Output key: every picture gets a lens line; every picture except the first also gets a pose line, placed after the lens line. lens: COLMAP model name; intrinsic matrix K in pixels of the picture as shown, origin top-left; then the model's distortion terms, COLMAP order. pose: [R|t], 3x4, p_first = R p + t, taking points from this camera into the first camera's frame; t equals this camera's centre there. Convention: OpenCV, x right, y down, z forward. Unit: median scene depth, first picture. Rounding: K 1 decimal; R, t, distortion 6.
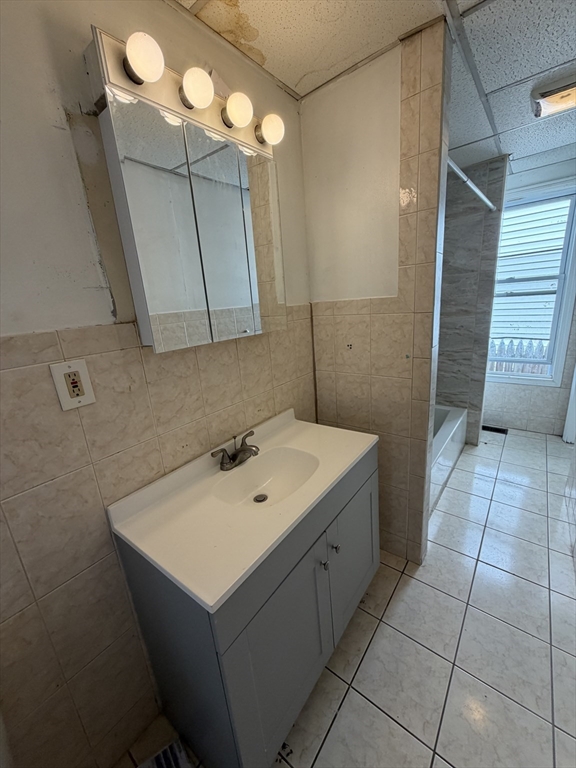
lens RADIAL K [[306.3, 0, 288.2], [0, 306.3, 383.8], [0, 0, 1]] dist [0.000236, -0.000121]
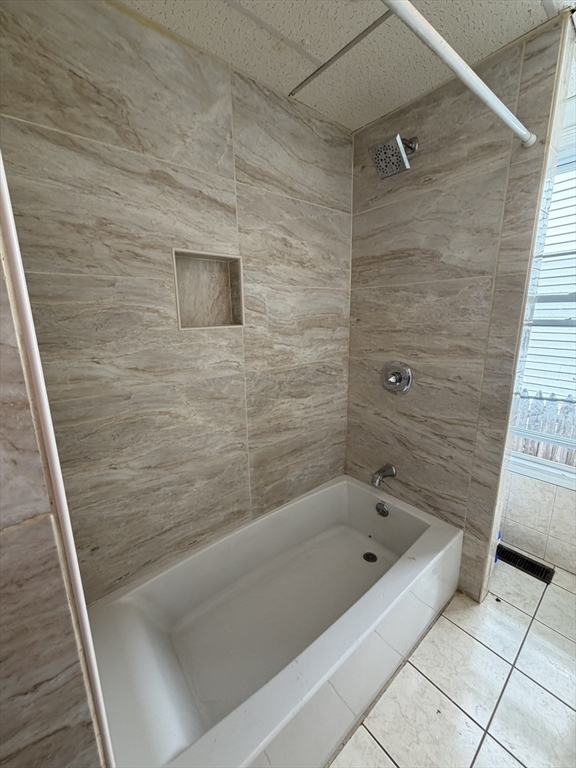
lens RADIAL K [[306.3, 0, 289.3], [0, 306.3, 382.8], [0, 0, 1]] dist [0.000236, -0.000121]
pose [[0.977866, 0.101986, -0.182695, 0.389365], [-0.109340, 0.993533, -0.030614, -0.133605], [0.178391, 0.049913, 0.982693, 0.442569]]
